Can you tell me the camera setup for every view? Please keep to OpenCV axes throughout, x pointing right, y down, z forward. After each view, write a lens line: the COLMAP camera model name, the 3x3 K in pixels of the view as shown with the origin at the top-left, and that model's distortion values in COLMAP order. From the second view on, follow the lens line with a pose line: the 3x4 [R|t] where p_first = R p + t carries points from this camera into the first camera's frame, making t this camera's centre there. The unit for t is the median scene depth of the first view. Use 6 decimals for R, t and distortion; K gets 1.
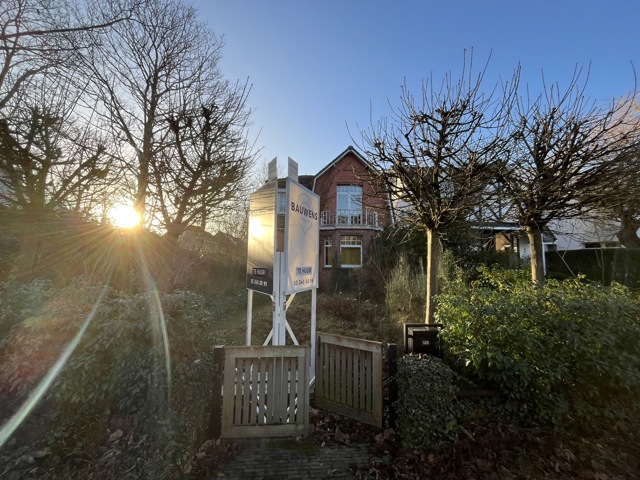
lens RADIAL K [[256.9, 0, 320.0], [0, 256.9, 240.0], [0, 0, 1]] dist [-0.001825, -0.000156]
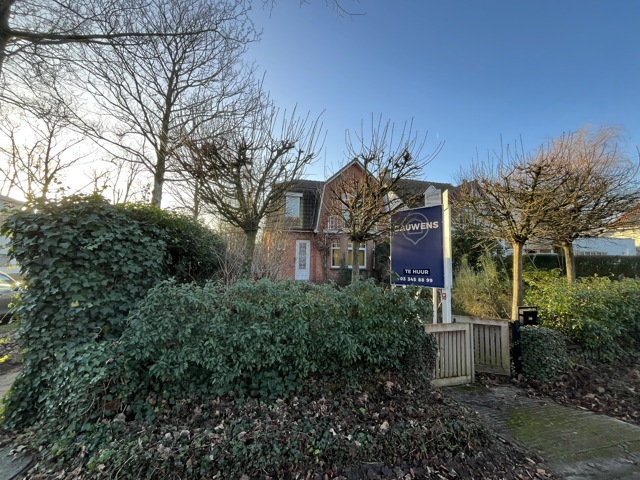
lens RADIAL K [[259.2, 0, 322.0], [0, 259.2, 239.5], [0, 0, 1]] dist [-0.000744, -0.000229]
pose [[0.981499, 0.026771, 0.189588, -0.230124], [-0.026137, 0.999641, -0.005844, -0.005748], [-0.189677, 0.000780, 0.981846, -0.056760]]
